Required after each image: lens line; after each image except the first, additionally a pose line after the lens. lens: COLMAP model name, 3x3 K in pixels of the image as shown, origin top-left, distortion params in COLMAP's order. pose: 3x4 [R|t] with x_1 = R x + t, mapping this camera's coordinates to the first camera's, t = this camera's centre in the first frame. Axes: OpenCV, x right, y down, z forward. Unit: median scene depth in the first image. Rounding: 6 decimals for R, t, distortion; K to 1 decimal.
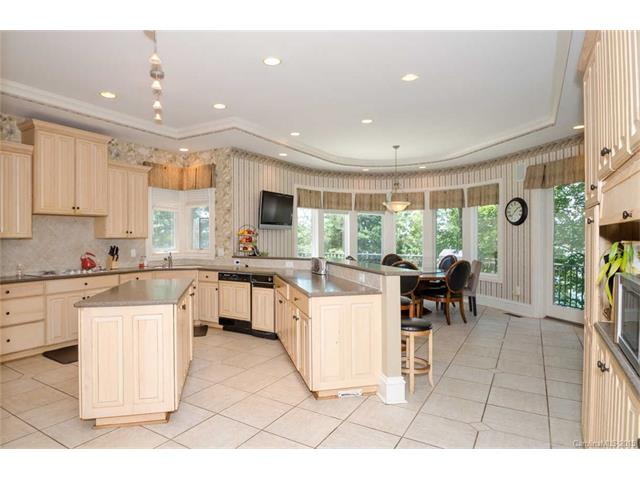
lens RADIAL K [[371.9, 0, 297.0], [0, 371.9, 237.8], [0, 0, 1]] dist [-0.021643, -0.000190]
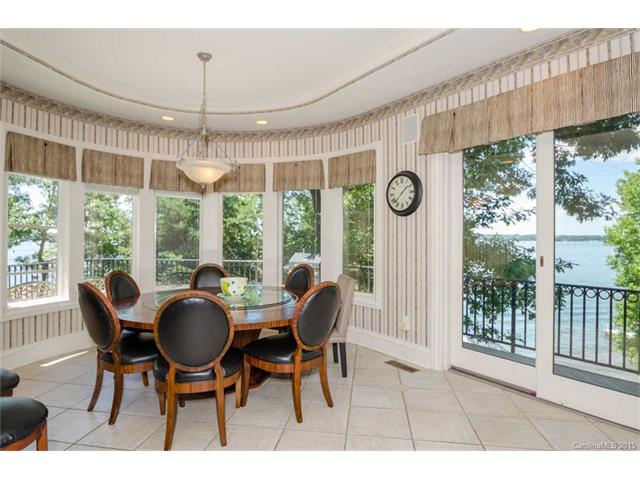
lens RADIAL K [[371.9, 0, 319.9], [0, 371.9, 239.5], [0, 0, 1]] dist [-0.021643, -0.000190]
pose [[0.907523, 0.002360, 0.419995, 0.204692], [-0.003046, 0.999995, 0.000962, 0.005003], [-0.419991, -0.002153, 0.907526, 0.487897]]
